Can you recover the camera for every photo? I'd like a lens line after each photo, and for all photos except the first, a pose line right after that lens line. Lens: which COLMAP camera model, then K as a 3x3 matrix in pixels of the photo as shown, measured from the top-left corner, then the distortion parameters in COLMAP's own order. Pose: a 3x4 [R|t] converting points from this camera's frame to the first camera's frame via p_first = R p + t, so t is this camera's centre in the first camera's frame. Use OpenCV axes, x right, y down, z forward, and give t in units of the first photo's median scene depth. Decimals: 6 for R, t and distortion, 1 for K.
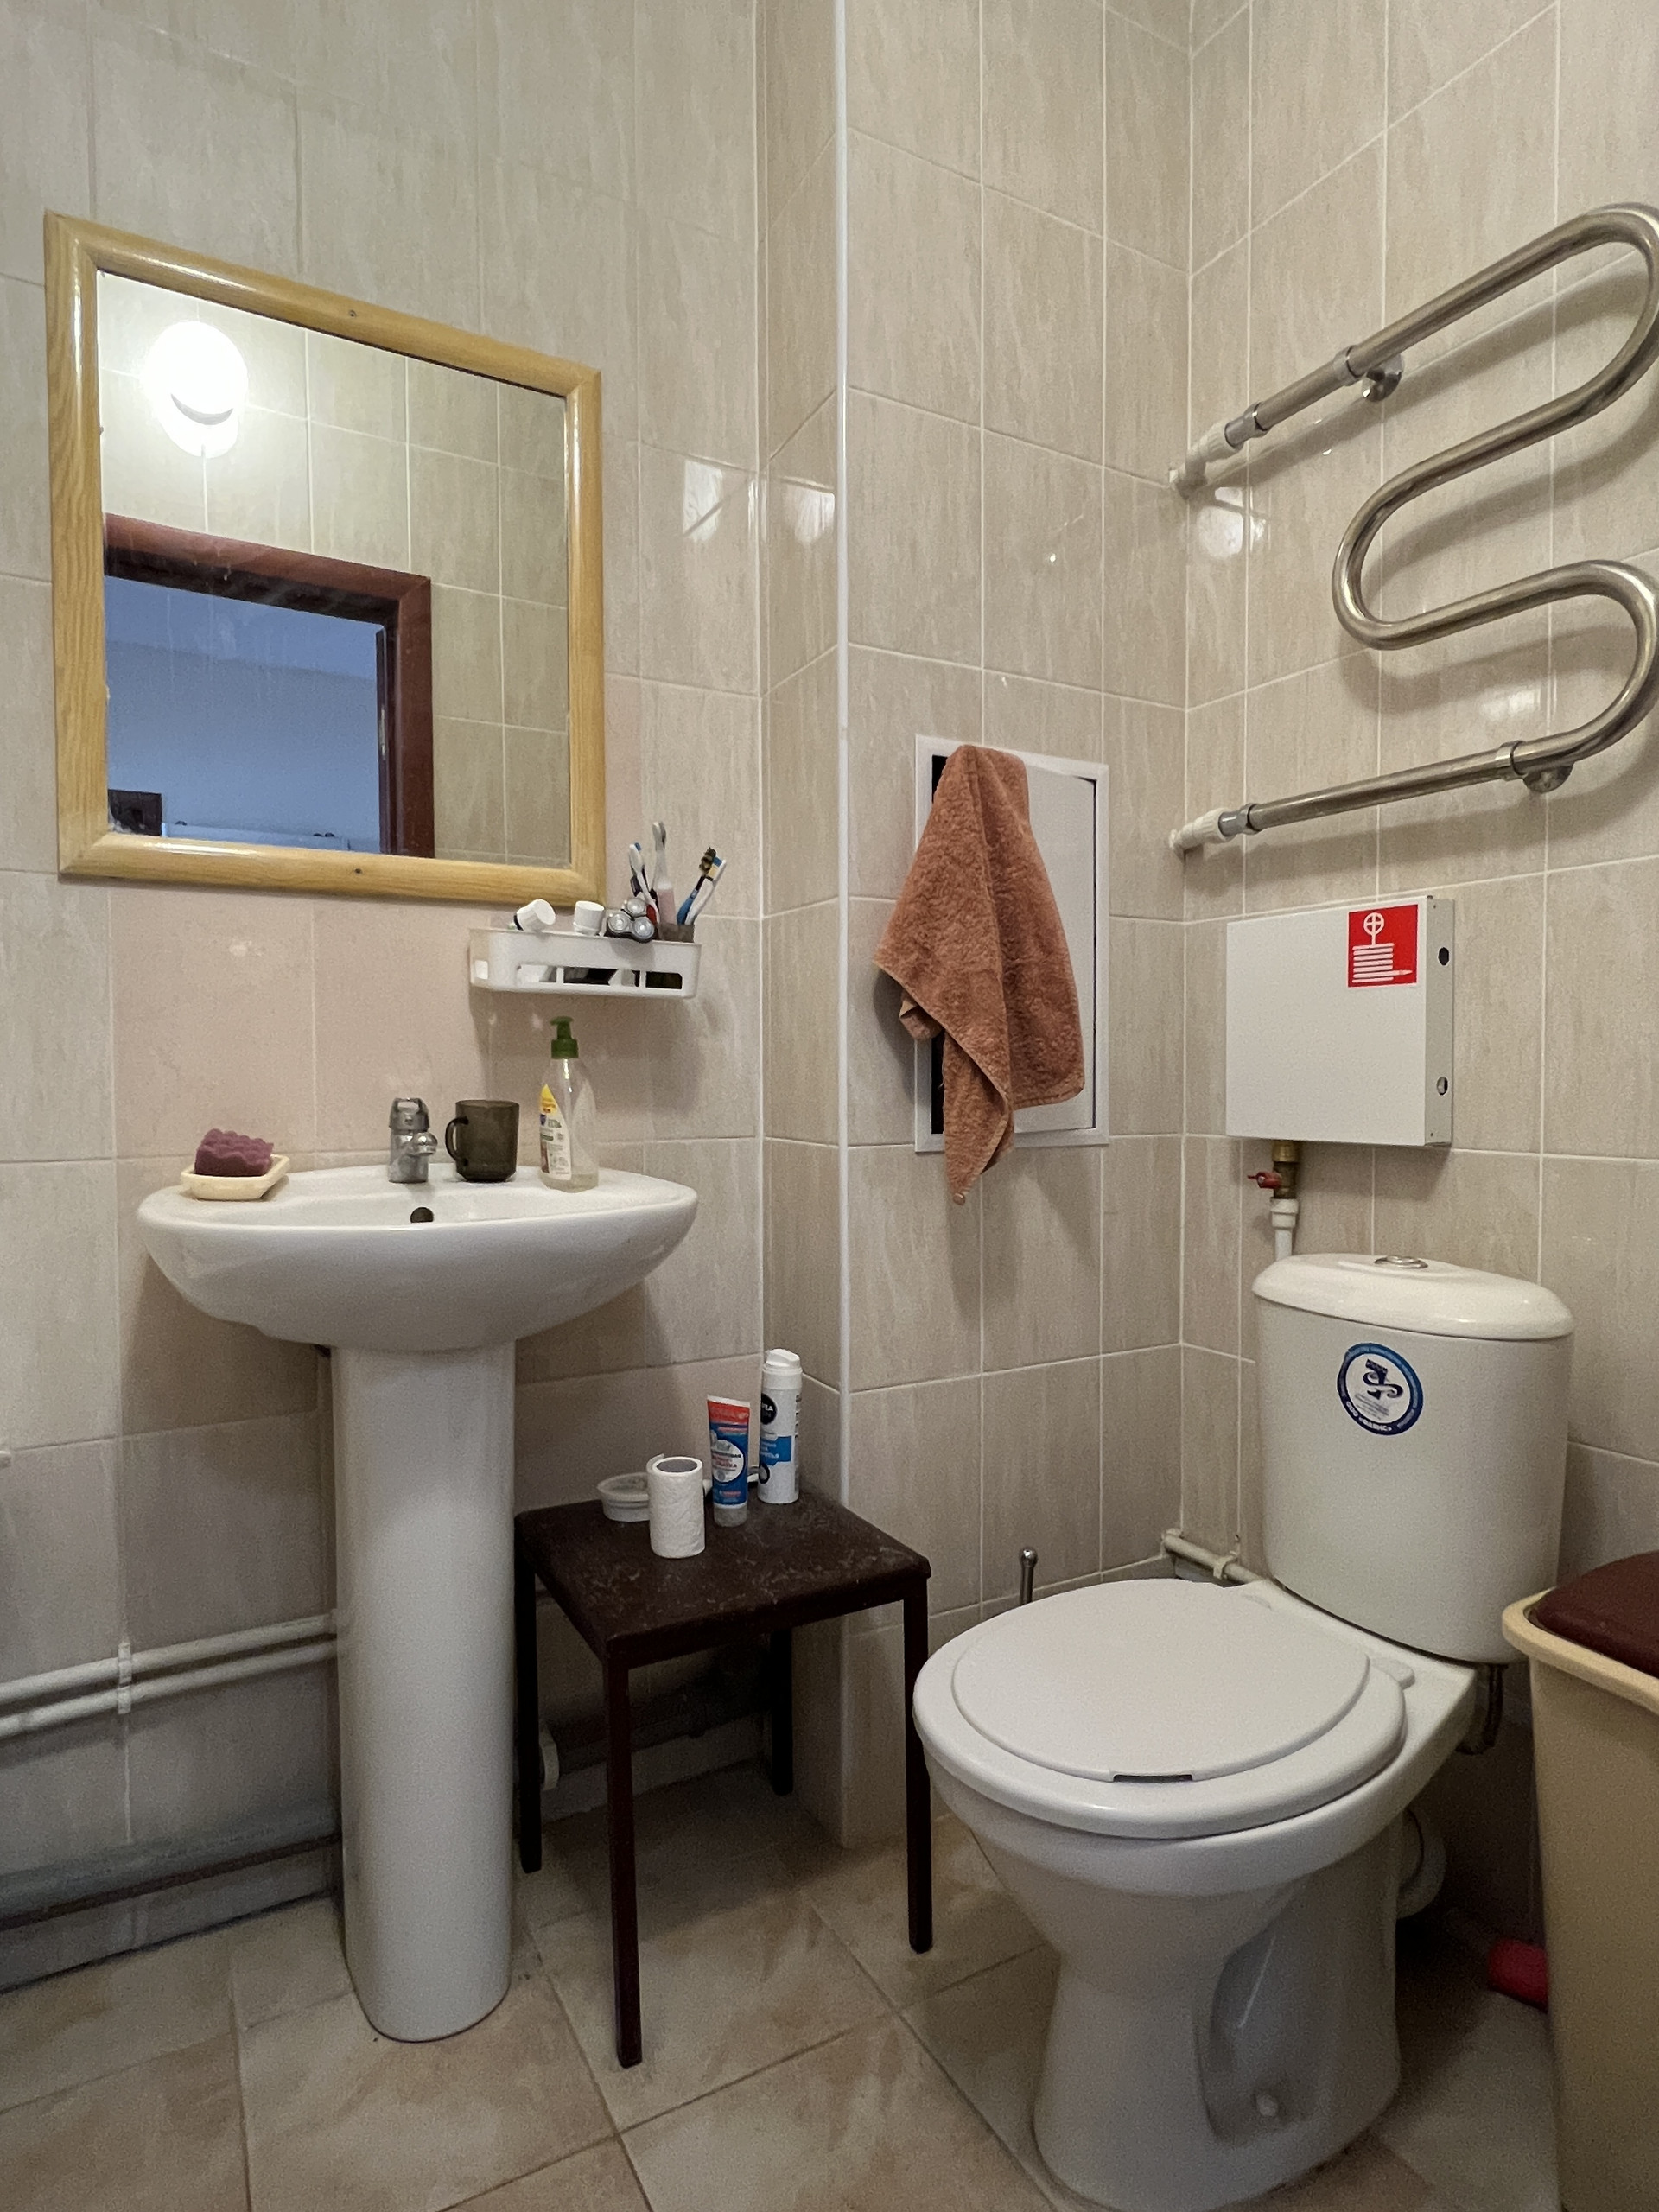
lens RADIAL K [[1217.2, 0, 828.6], [0, 1217.2, 1105.1], [0, 0, 1]] dist [-0.005048, 0.000584]
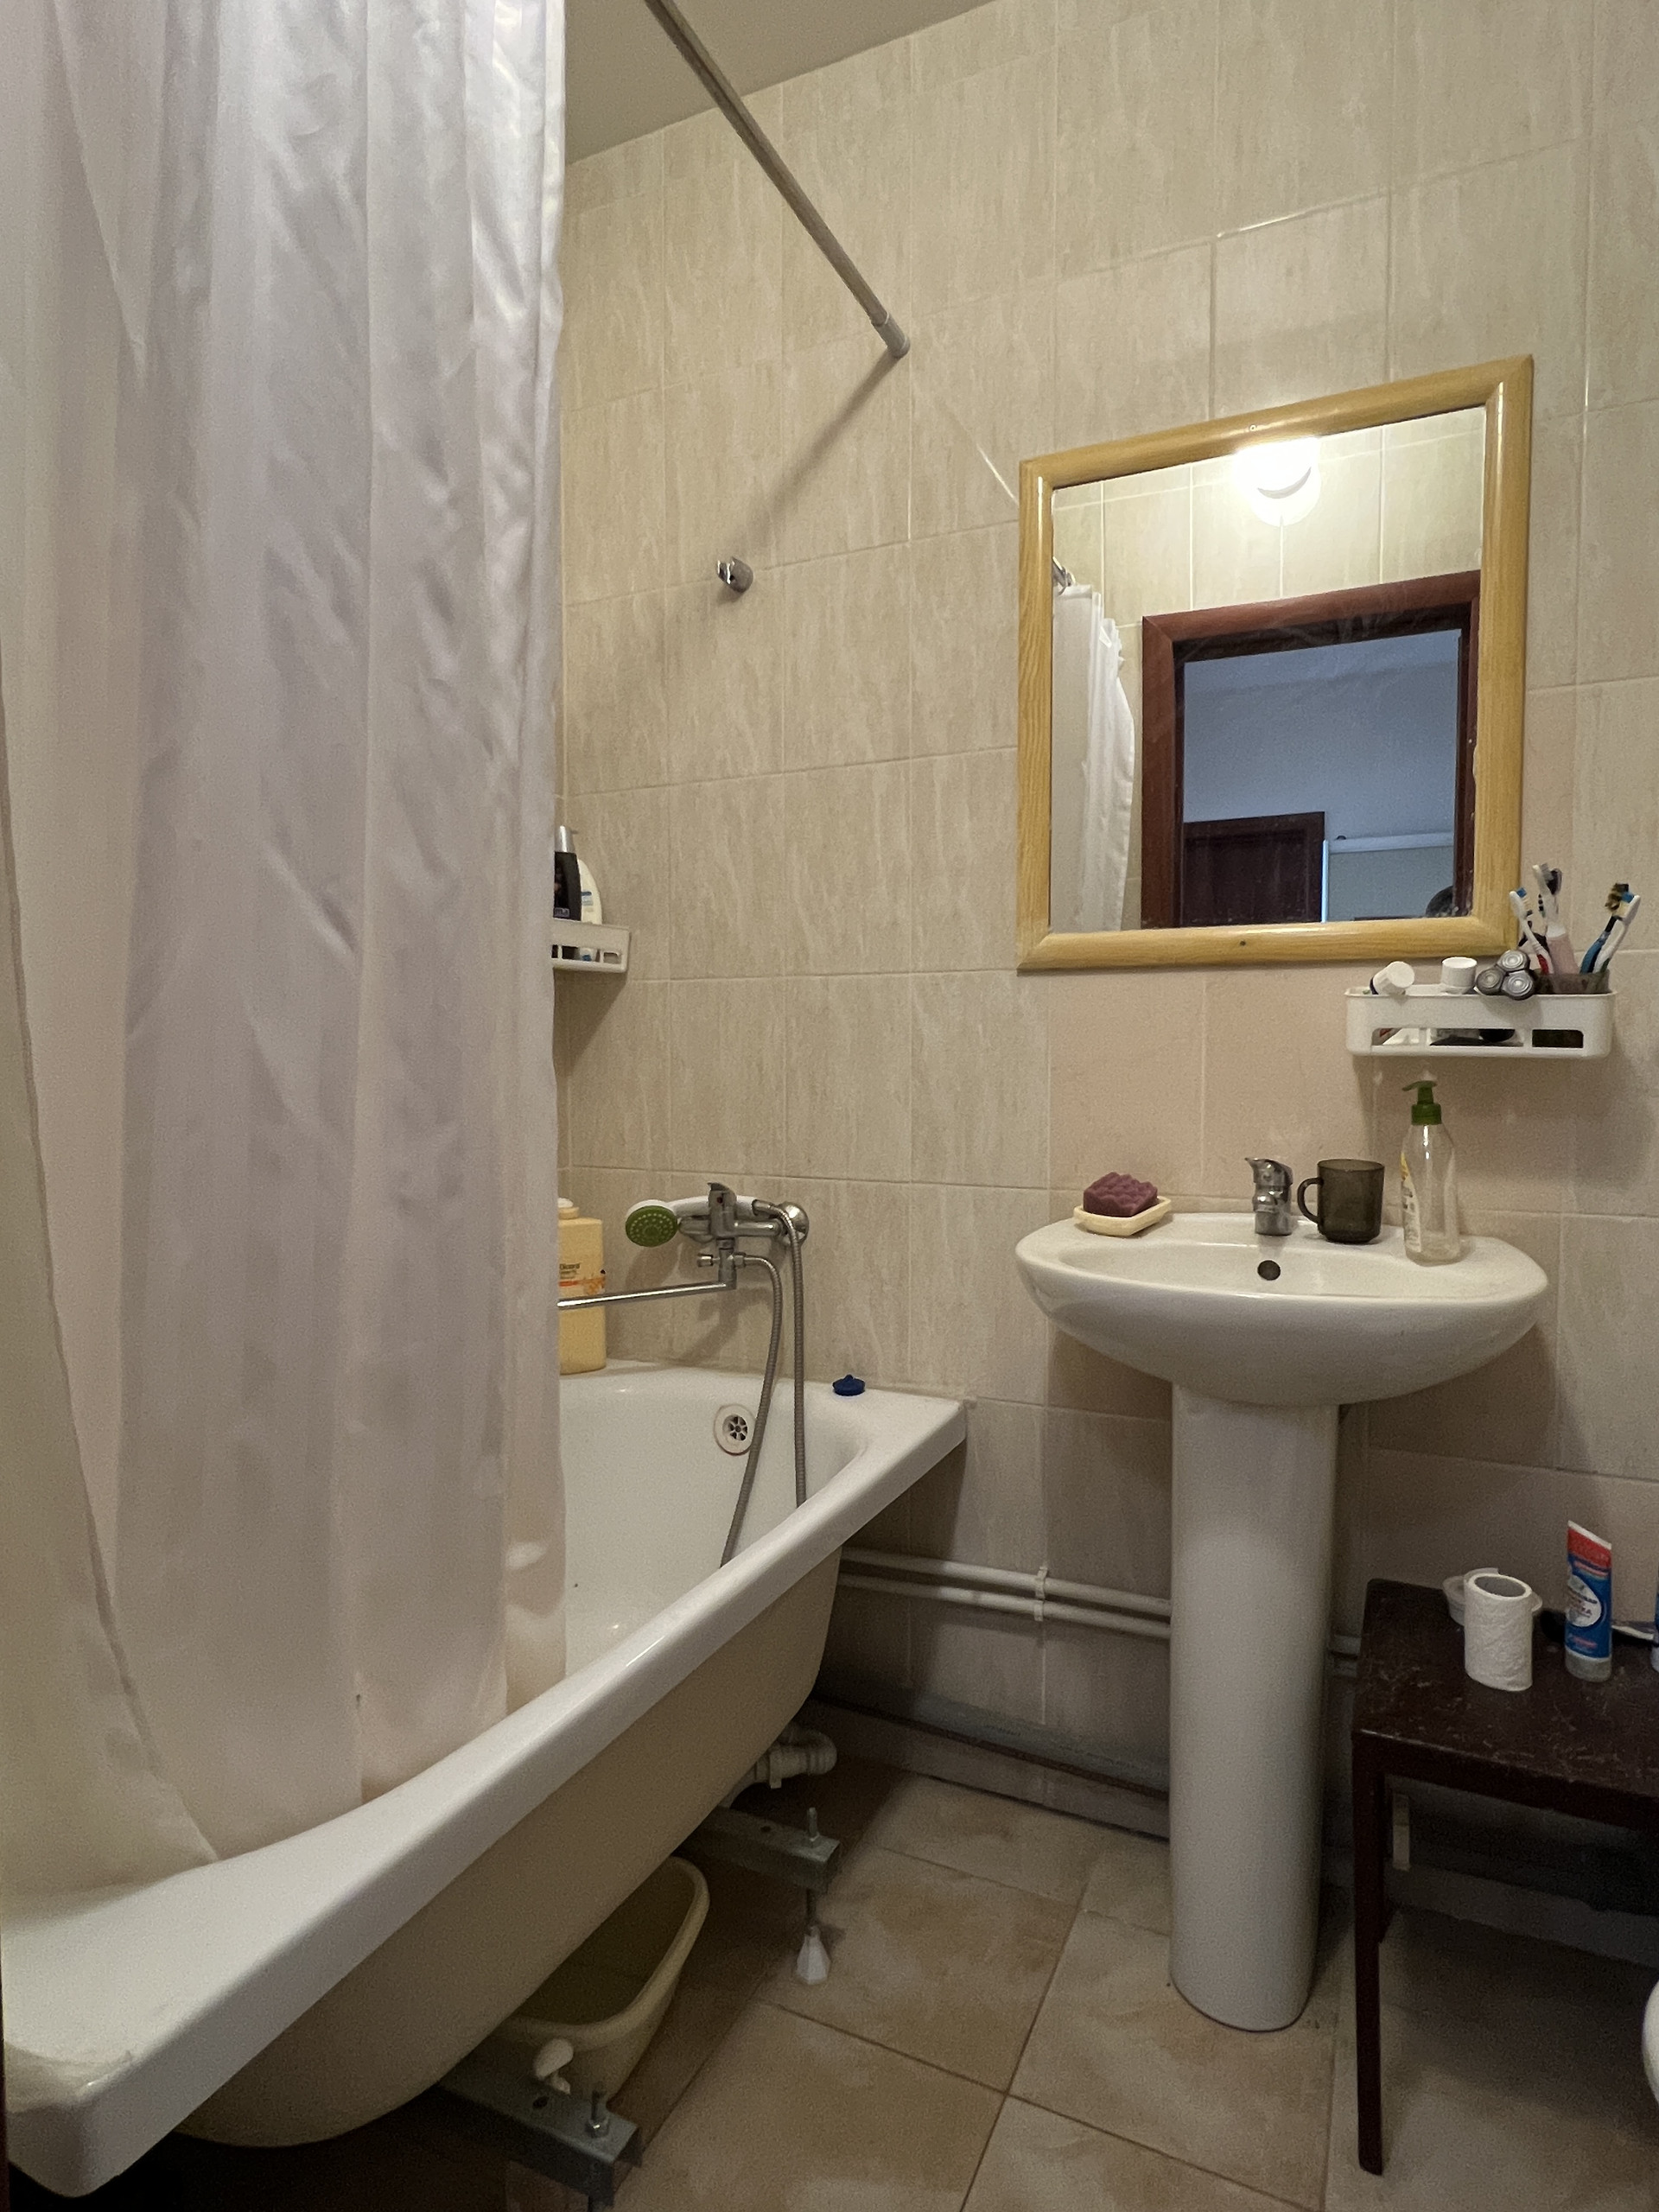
lens RADIAL K [[1217.2, 0, 828.6], [0, 1217.2, 1105.1], [0, 0, 1]] dist [-0.005048, 0.000584]
pose [[0.580976, 0.040283, -0.812923, 0.292211], [-0.025086, 0.999186, 0.031585, -0.073722], [0.813534, 0.002043, 0.581514, 0.065405]]
